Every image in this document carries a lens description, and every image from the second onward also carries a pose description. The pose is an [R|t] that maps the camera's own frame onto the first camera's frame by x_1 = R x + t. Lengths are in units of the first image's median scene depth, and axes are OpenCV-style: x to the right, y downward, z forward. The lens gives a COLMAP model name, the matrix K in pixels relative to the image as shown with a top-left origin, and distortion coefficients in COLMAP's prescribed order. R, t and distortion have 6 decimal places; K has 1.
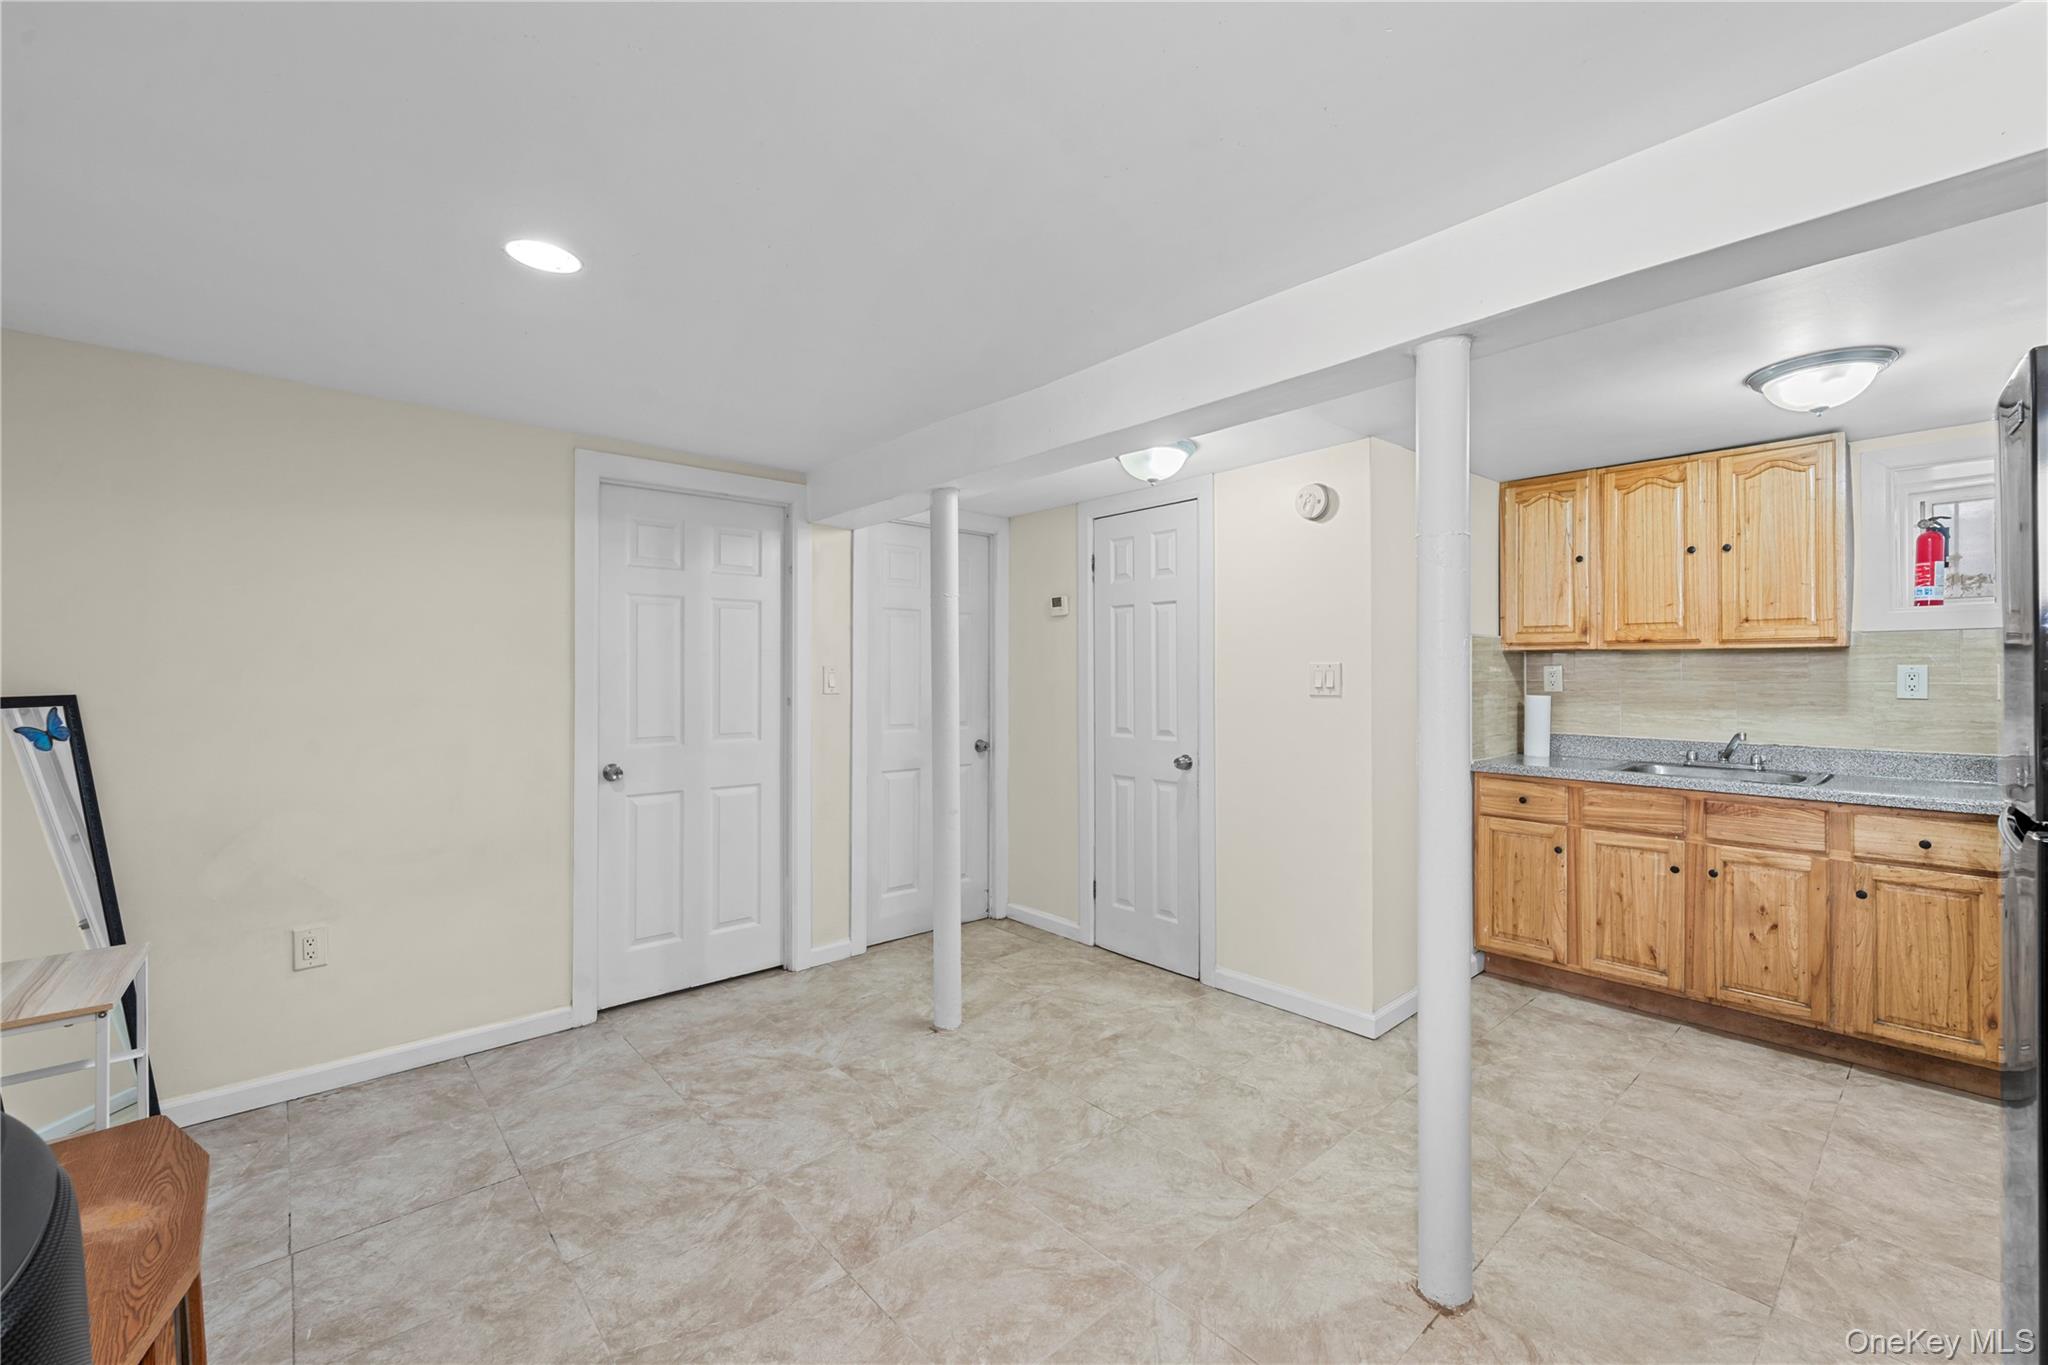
lens RADIAL K [[829.0, 0, 1043.9], [0, 829.0, 671.5], [0, 0, 1]] dist [-0.000830, -0.000341]
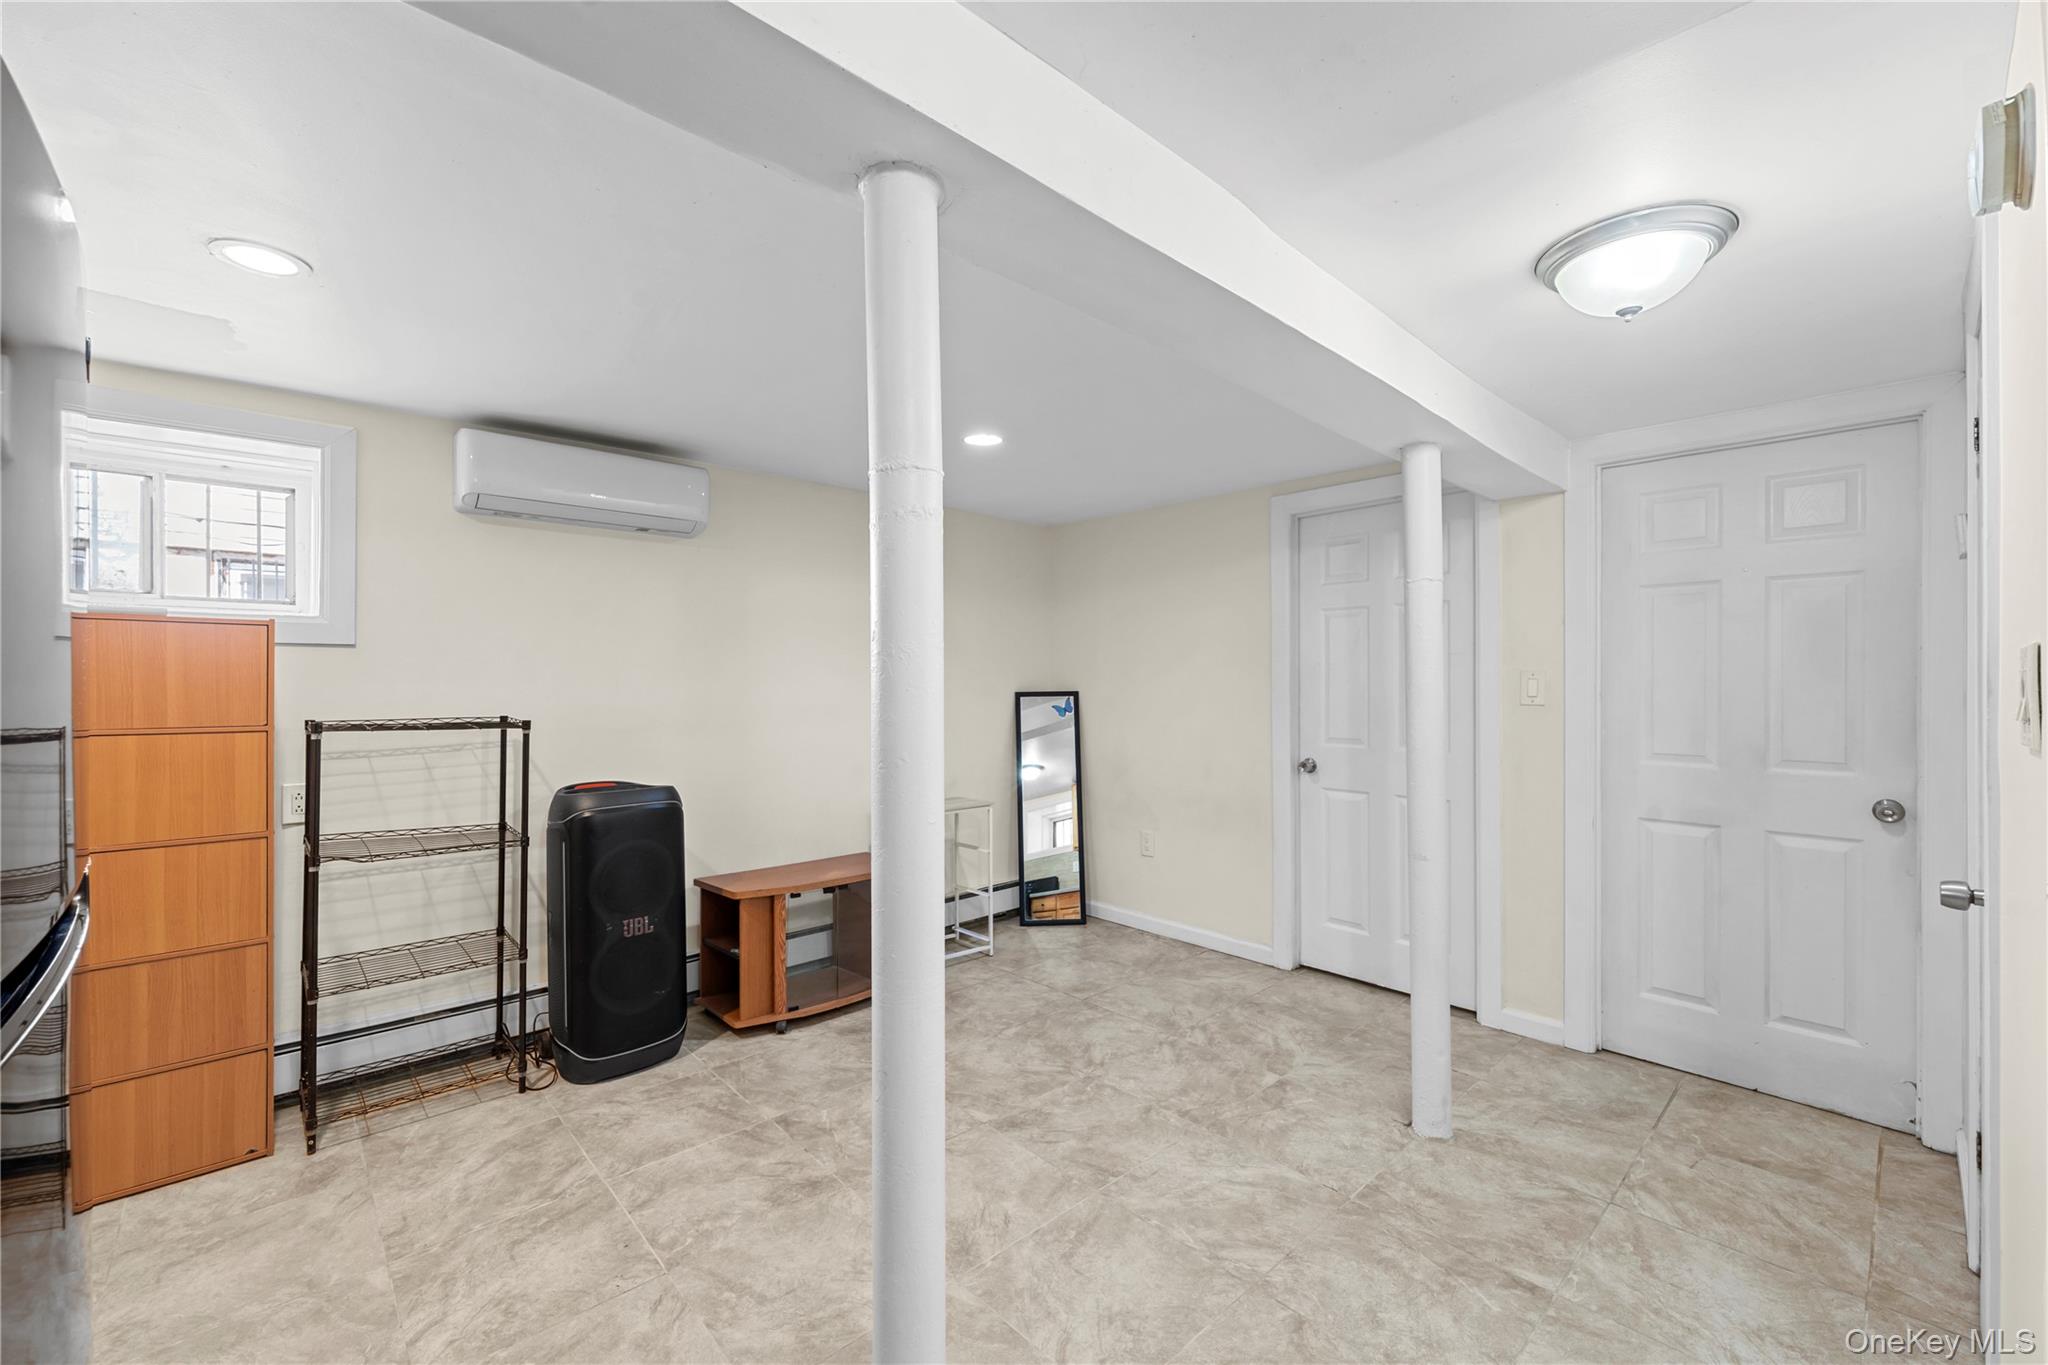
lens RADIAL K [[829.0, 0, 1043.9], [0, 829.0, 685.3], [0, 0, 1]] dist [-0.000830, -0.000341]
pose [[0.028197, 0.003807, -0.999595, 0.725795], [0.004248, 0.999983, 0.003928, 0.004229], [0.999593, -0.004357, 0.028181, 0.689184]]
